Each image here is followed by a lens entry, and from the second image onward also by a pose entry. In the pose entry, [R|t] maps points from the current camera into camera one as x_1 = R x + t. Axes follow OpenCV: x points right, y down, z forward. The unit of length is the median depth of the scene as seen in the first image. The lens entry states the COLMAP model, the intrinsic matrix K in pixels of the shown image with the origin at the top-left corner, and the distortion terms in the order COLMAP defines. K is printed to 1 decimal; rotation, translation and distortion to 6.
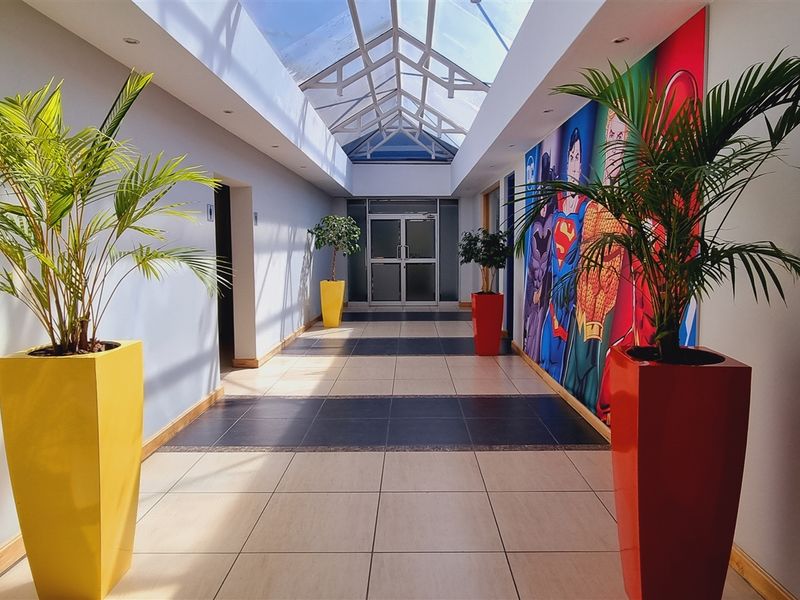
lens RADIAL K [[539.1, 0, 411.2], [0, 539.1, 297.6], [0, 0, 1]] dist [-0.001173, 0.000588]
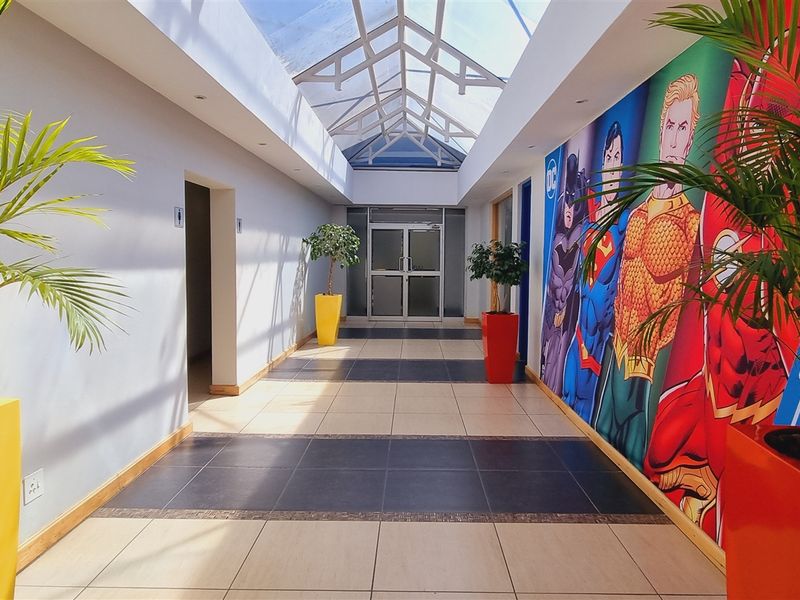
lens RADIAL K [[539.1, 0, 411.2], [0, 539.1, 297.6], [0, 0, 1]] dist [-0.001173, 0.000588]
pose [[0.999893, 0.014313, -0.002949, -0.003337], [-0.014368, 0.999704, -0.019647, -0.015075], [0.002667, 0.019687, 0.999803, 0.120056]]
